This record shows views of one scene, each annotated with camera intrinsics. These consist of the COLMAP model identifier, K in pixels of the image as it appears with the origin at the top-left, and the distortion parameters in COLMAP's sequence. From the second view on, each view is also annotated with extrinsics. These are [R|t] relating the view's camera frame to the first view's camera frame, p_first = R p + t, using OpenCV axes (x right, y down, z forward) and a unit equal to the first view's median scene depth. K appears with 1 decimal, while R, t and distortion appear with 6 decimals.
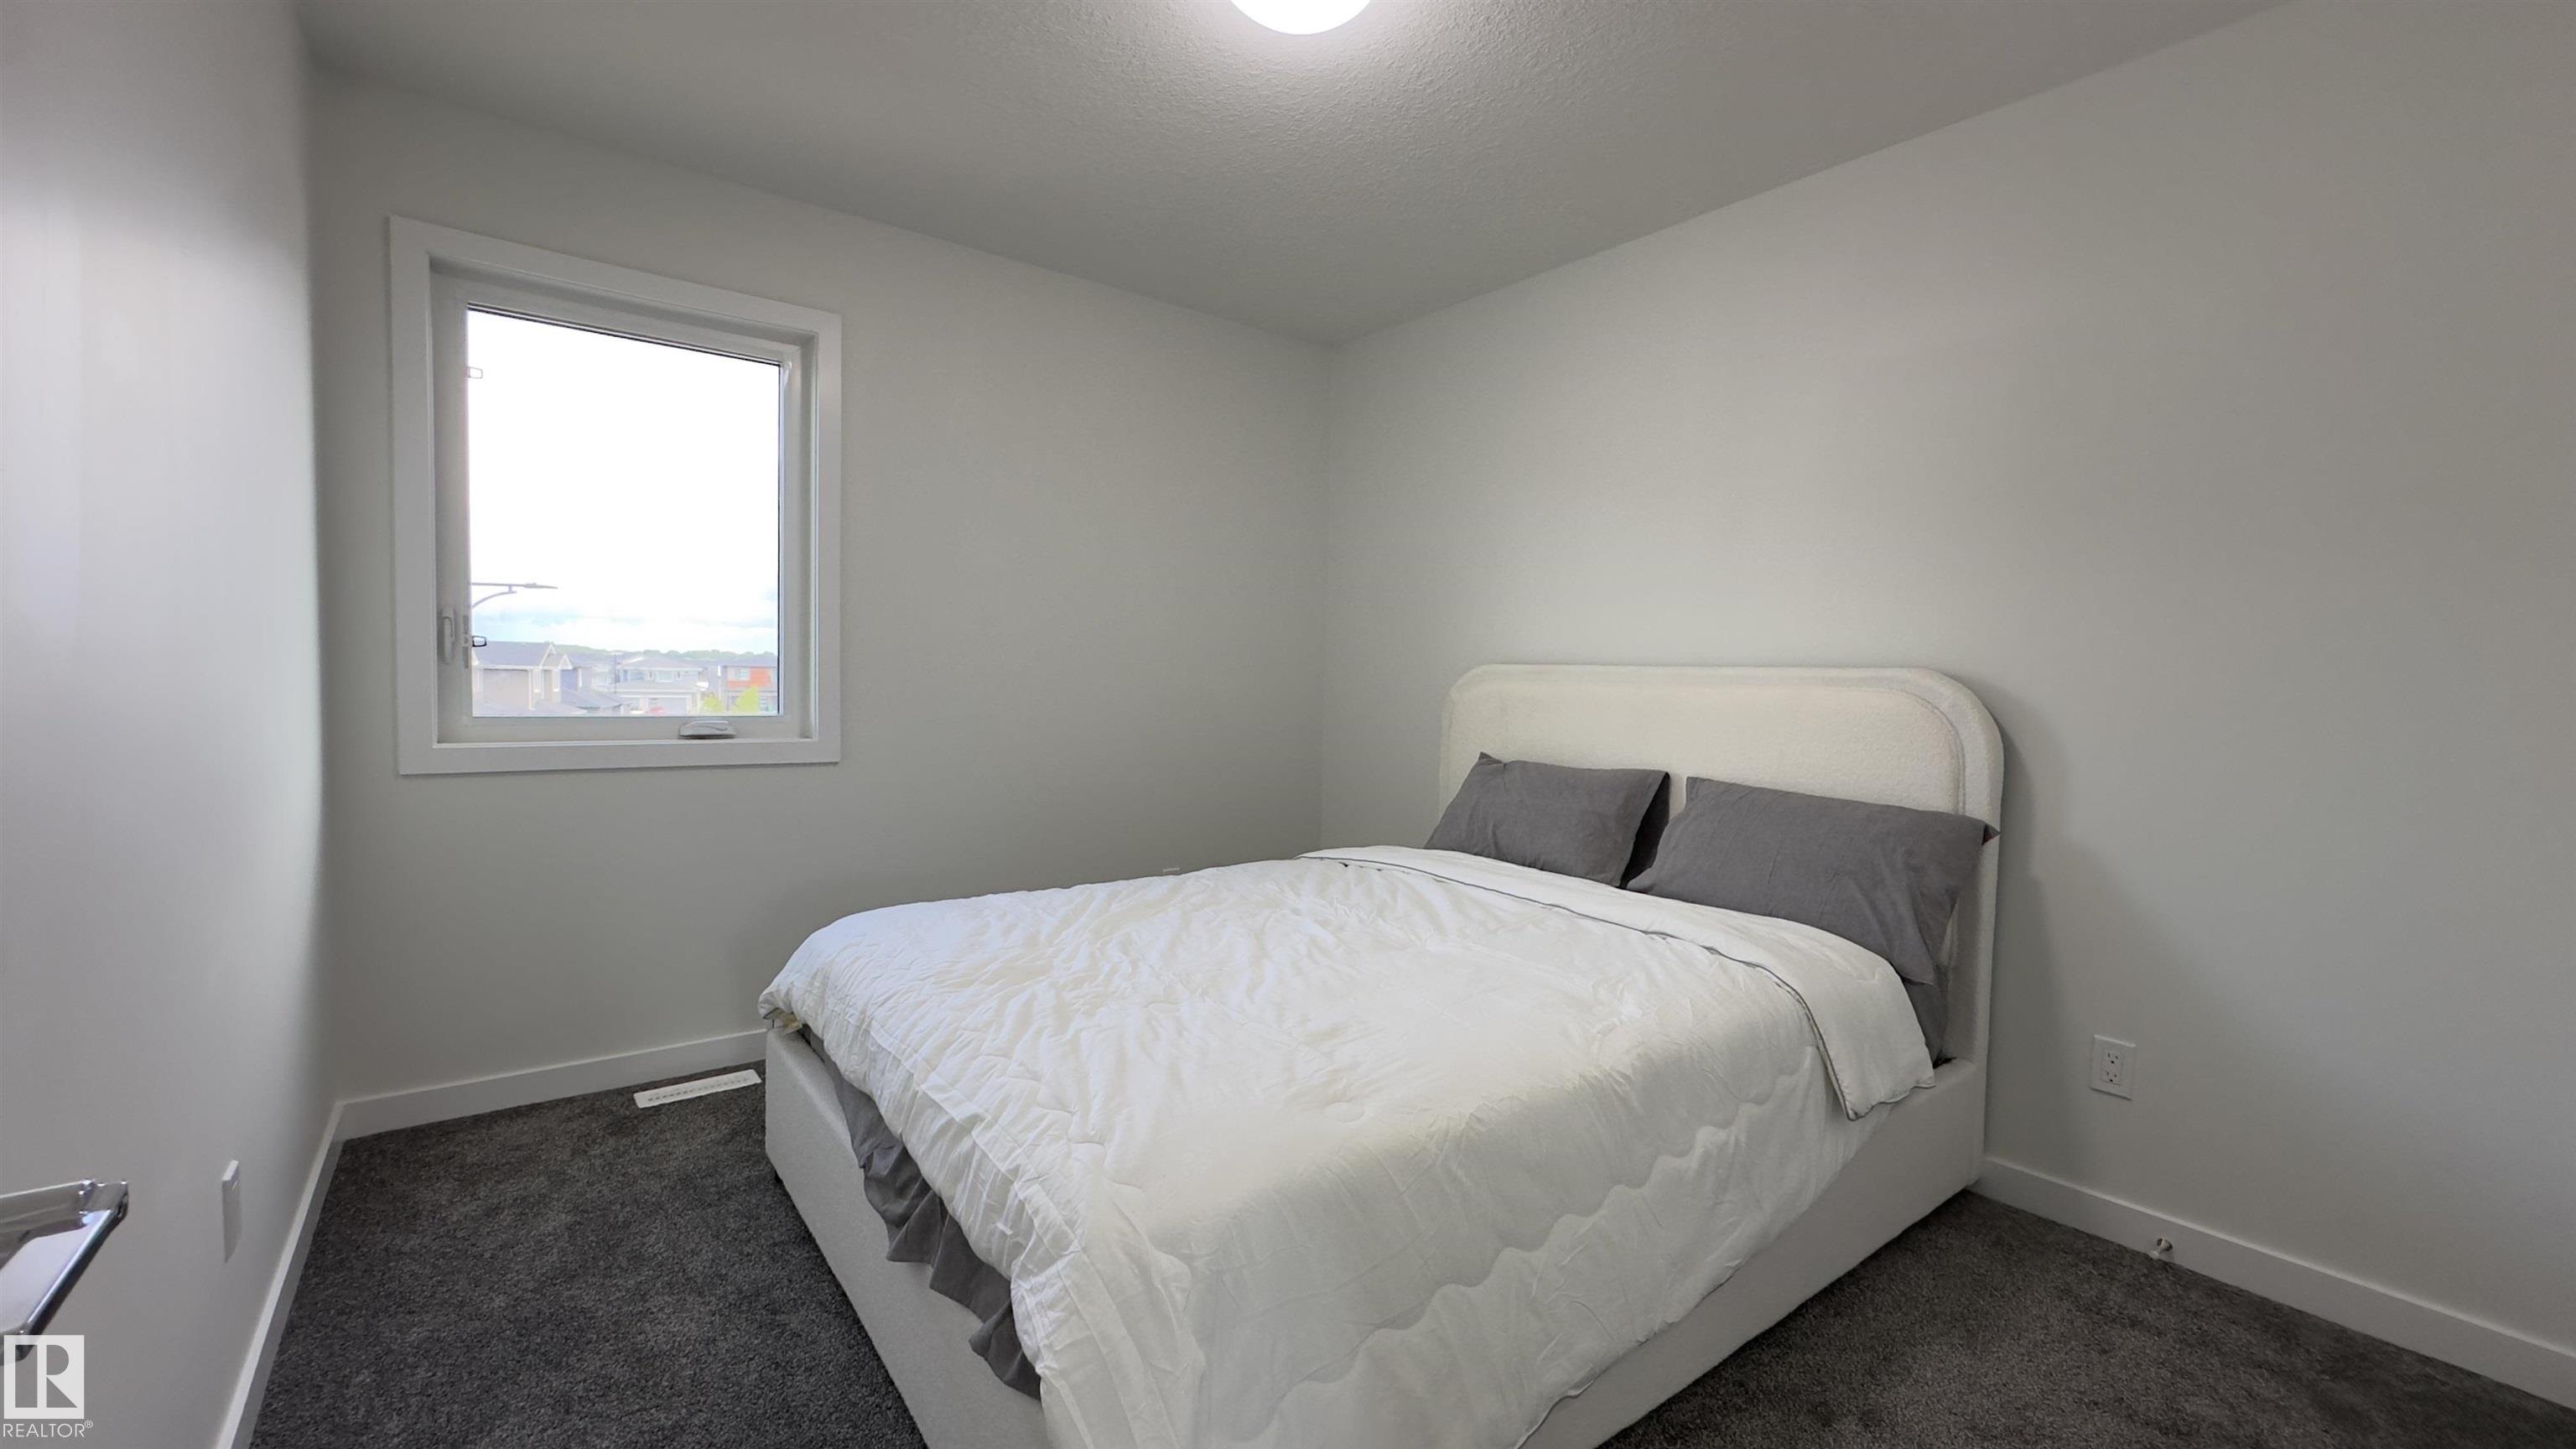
lens RADIAL K [[1027.0, 0, 1288.0], [0, 1027.0, 724.5], [0, 0, 1]] dist [-0.002855, 0.000655]
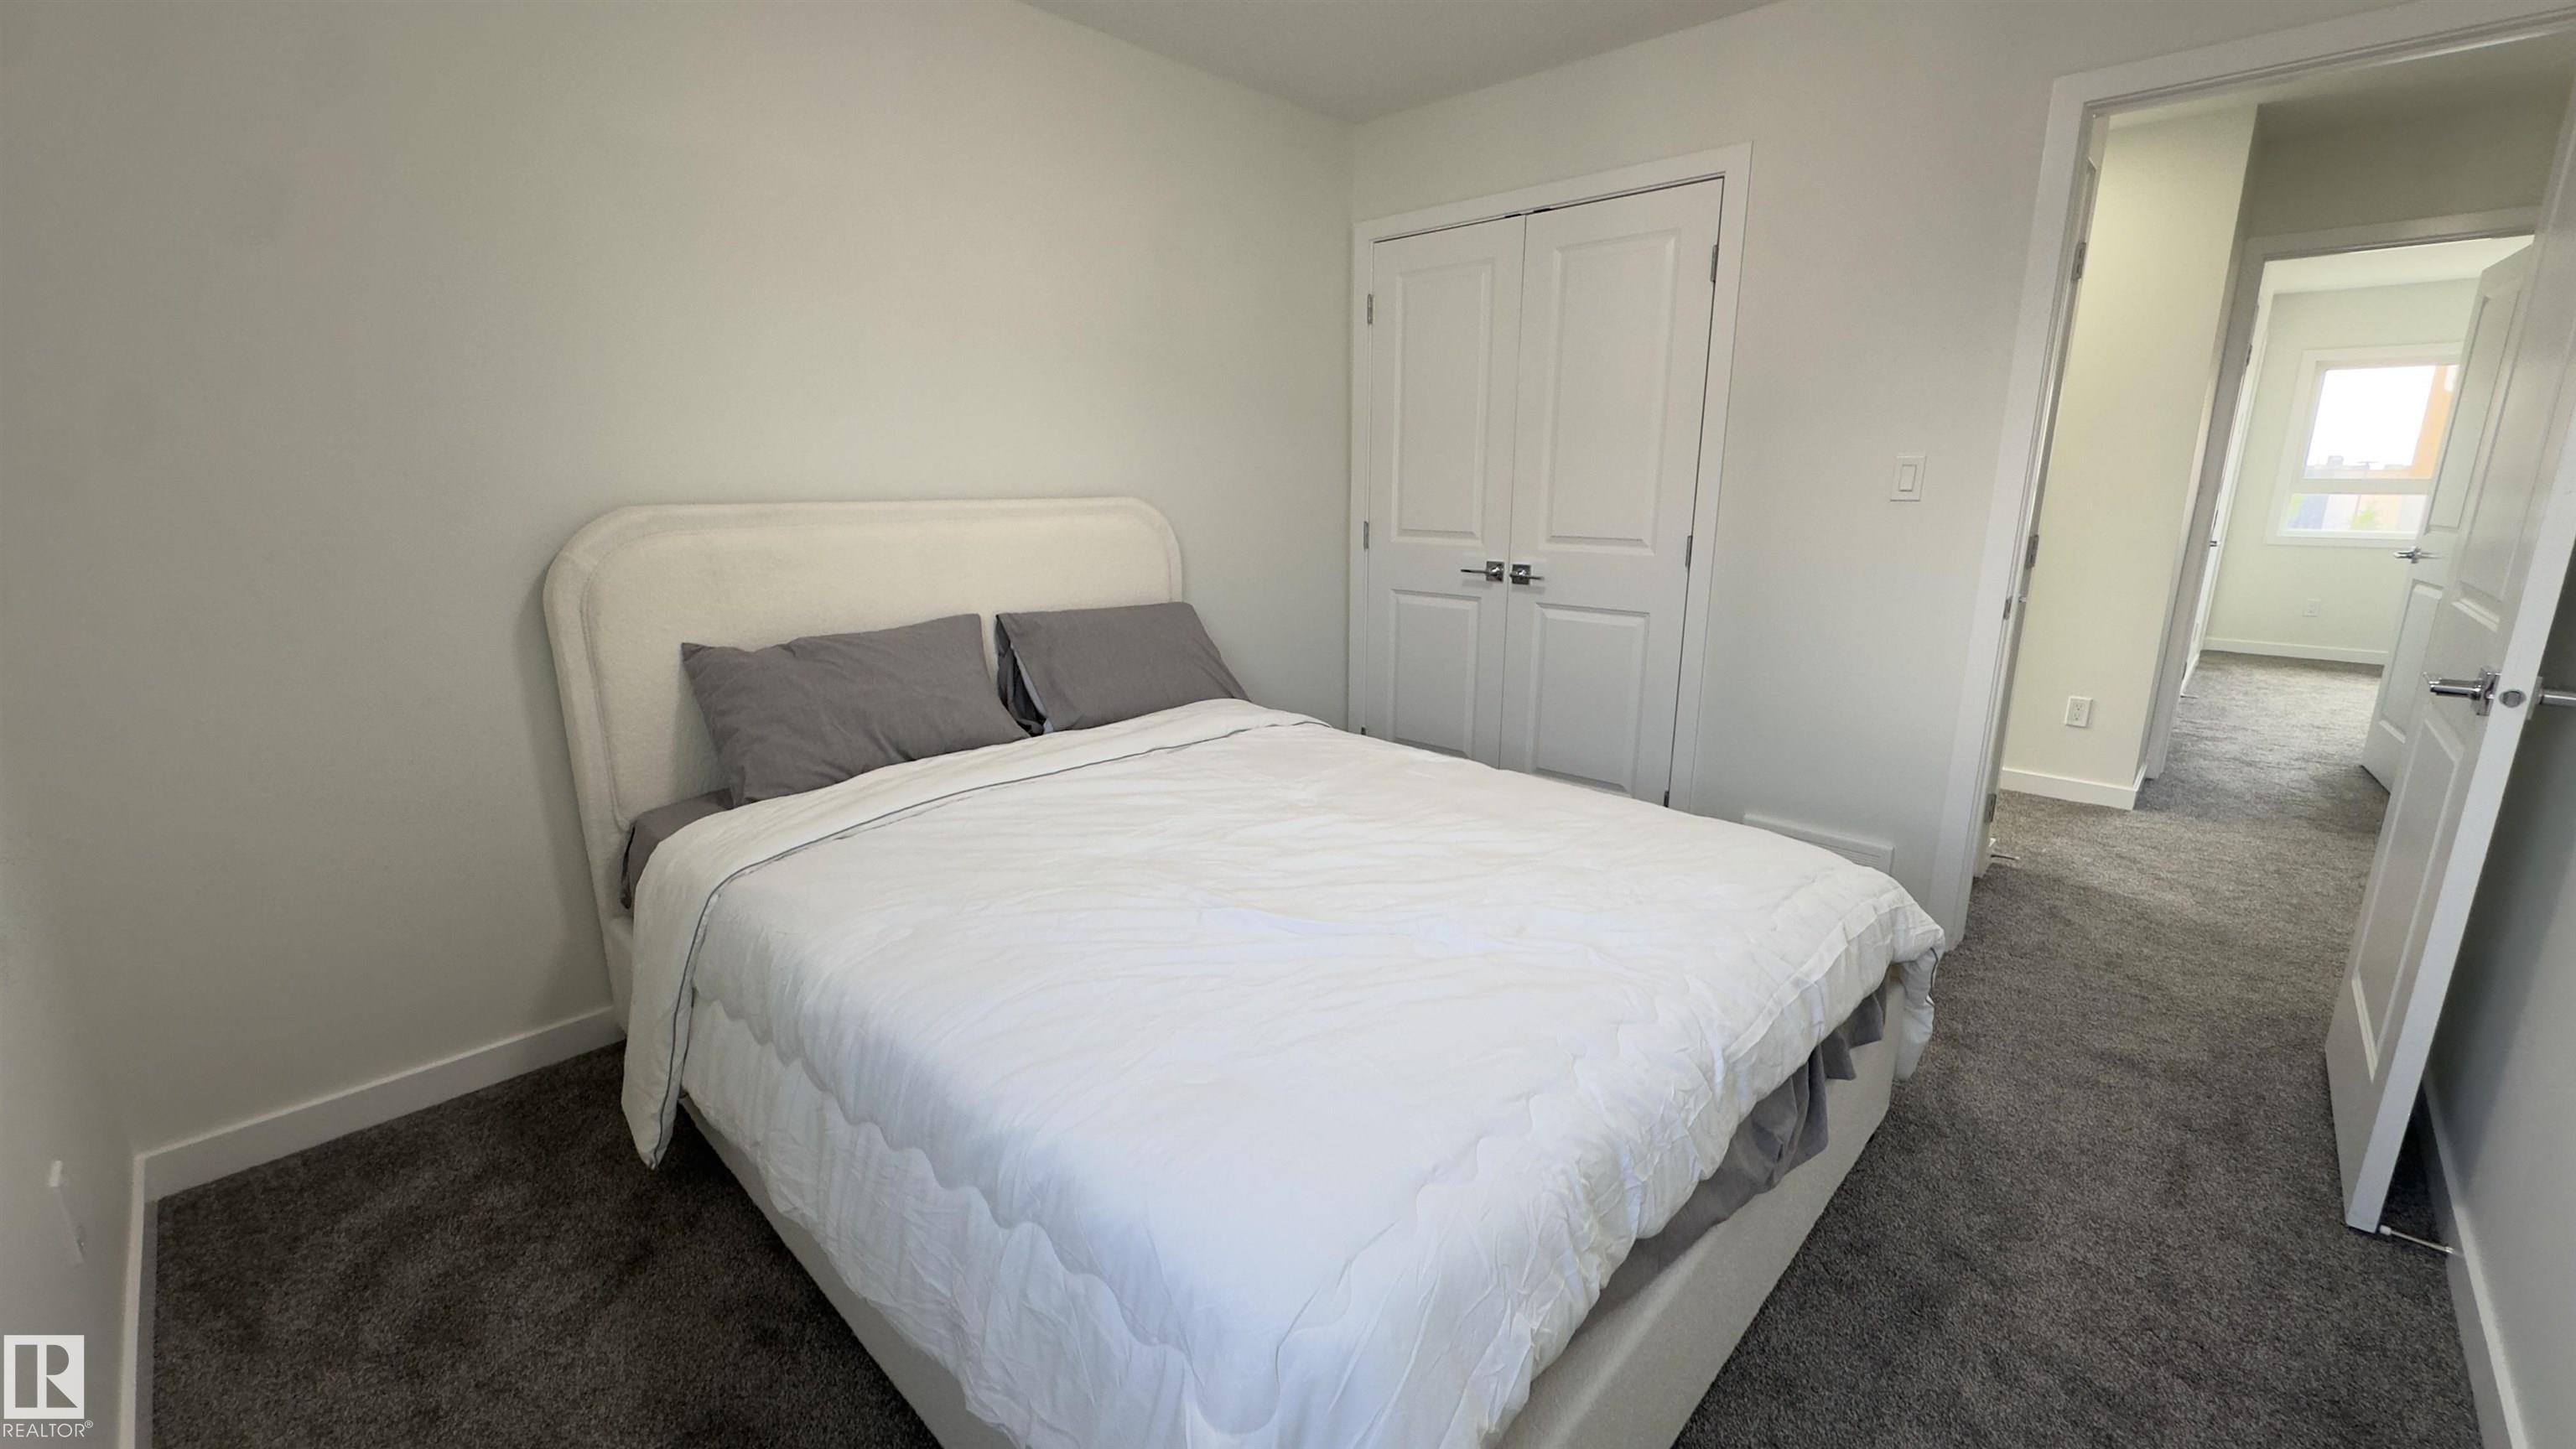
lens RADIAL K [[1027.0, 0, 1288.0], [0, 1027.0, 724.5], [0, 0, 1]] dist [-0.002855, 0.000655]
pose [[-0.158974, -0.256284, 0.953439, -0.689787], [0.044480, 0.962880, 0.266239, -0.108889], [-0.986280, 0.084734, -0.141673, 0.968625]]
